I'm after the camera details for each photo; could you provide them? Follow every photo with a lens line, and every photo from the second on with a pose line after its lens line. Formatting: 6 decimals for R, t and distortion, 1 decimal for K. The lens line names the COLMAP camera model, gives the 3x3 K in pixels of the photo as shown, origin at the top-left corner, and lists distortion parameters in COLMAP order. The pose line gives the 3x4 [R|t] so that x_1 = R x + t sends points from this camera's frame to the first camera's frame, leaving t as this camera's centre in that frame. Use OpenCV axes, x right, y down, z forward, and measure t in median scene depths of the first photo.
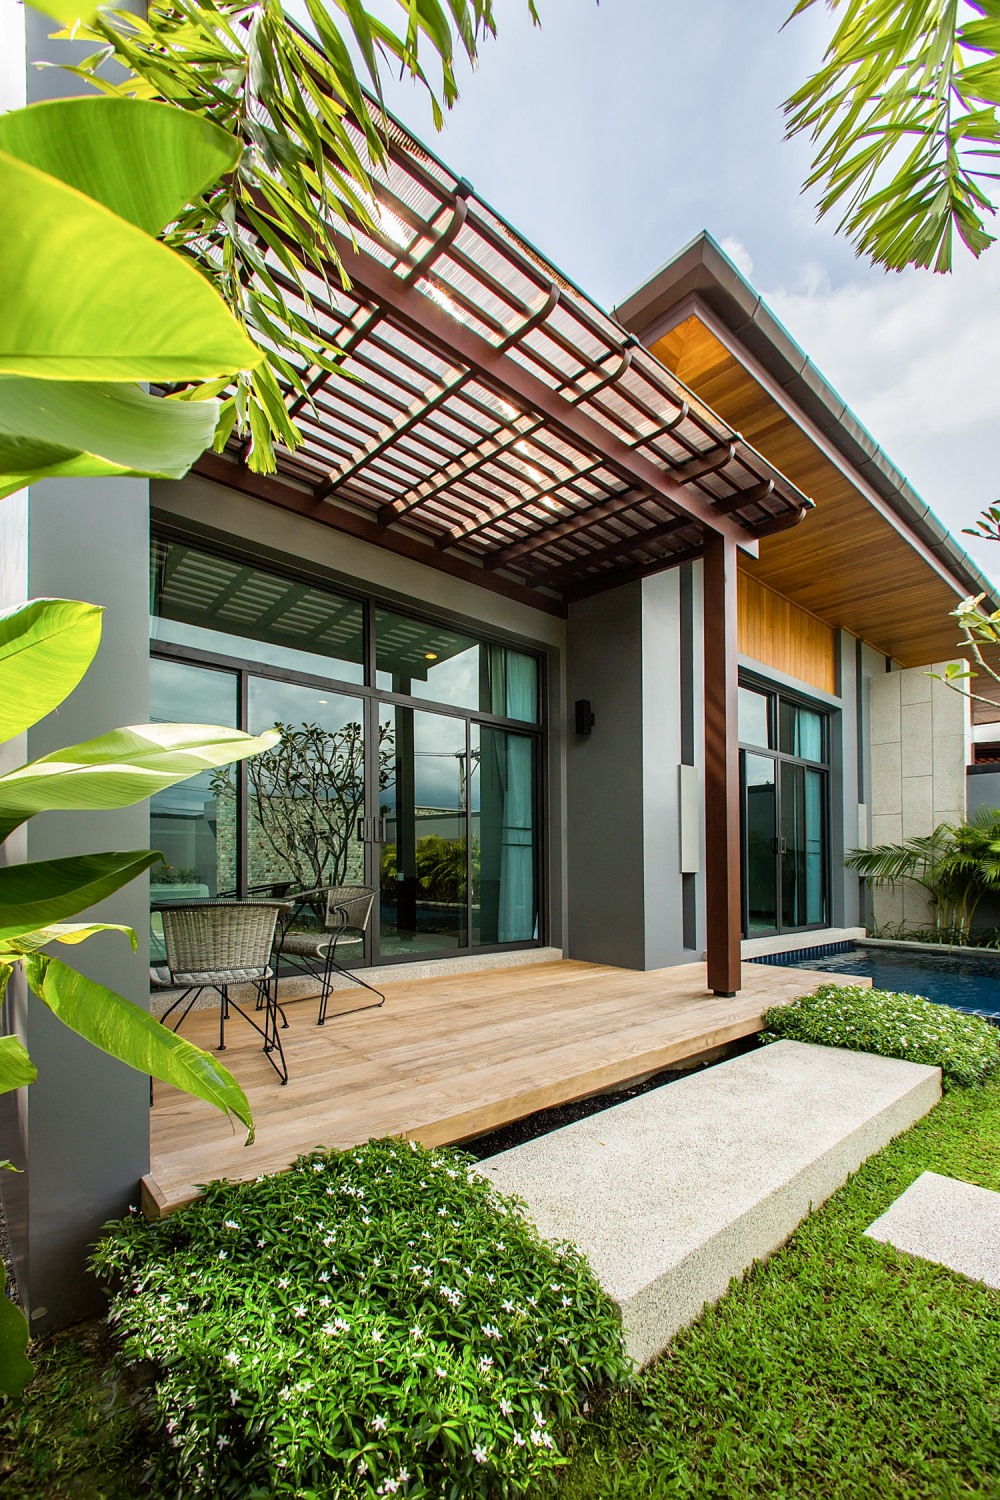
lens RADIAL K [[586.8, 0, 545.7], [0, 586.8, 865.2], [0, 0, 1]] dist [0.005307, -0.001025]
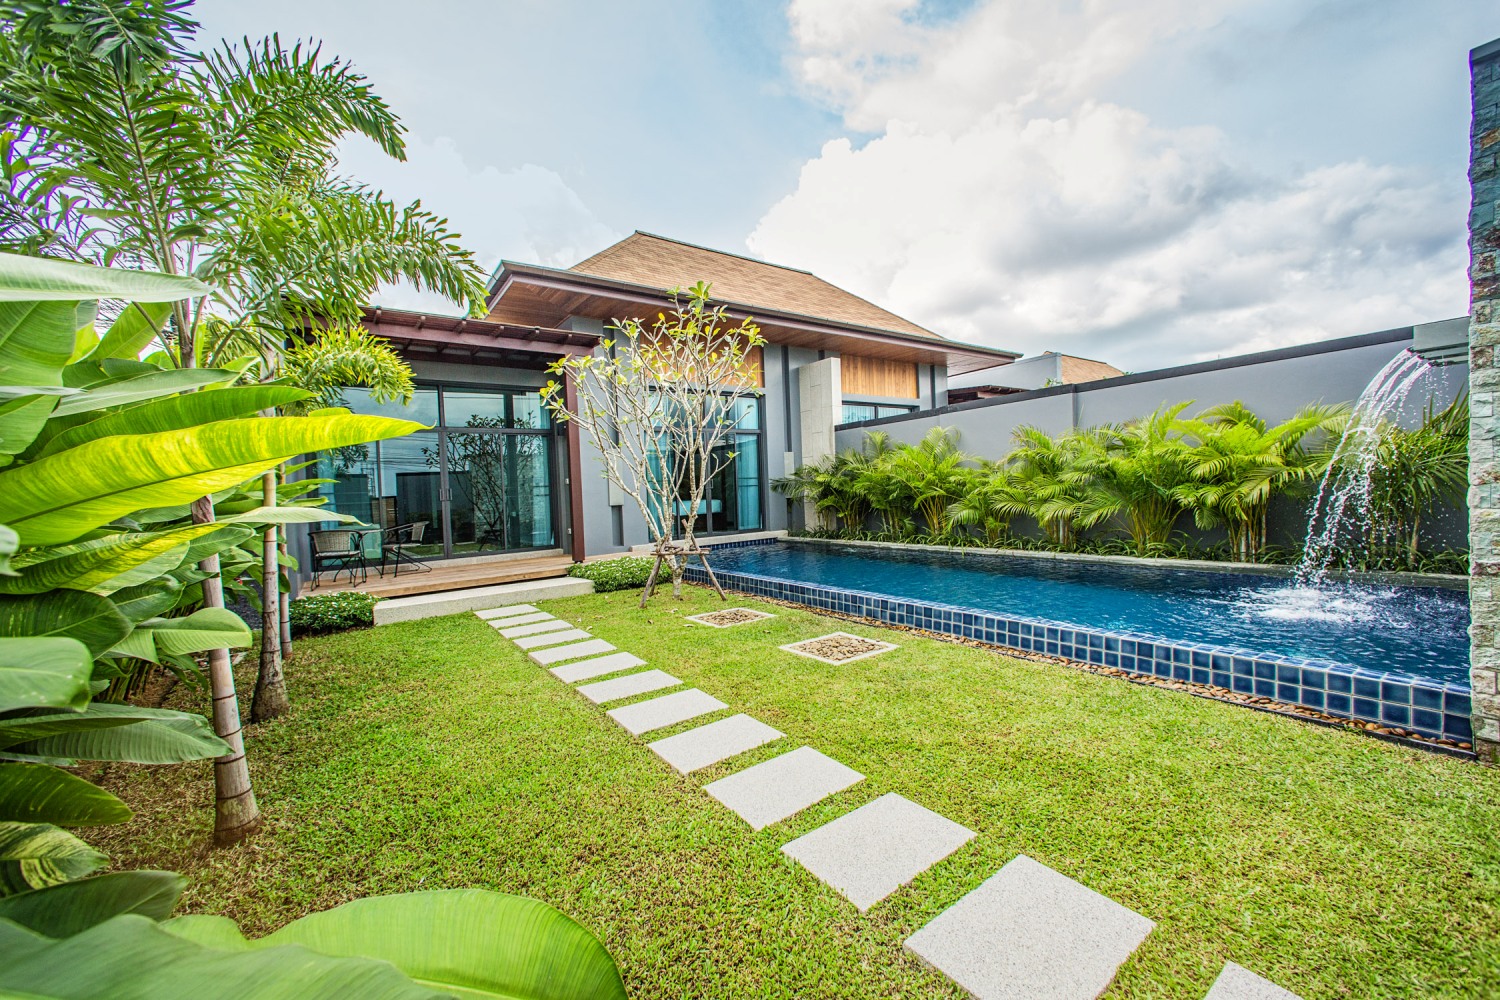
lens RADIAL K [[586.8, 0, 766.8], [0, 586.8, 501.7], [0, 0, 1]] dist [0.005307, -0.001025]
pose [[0.989826, -0.058257, -0.129812, 1.033504], [0.060898, 0.998008, 0.016464, 0.000699], [0.128594, -0.024202, 0.991402, -0.862750]]
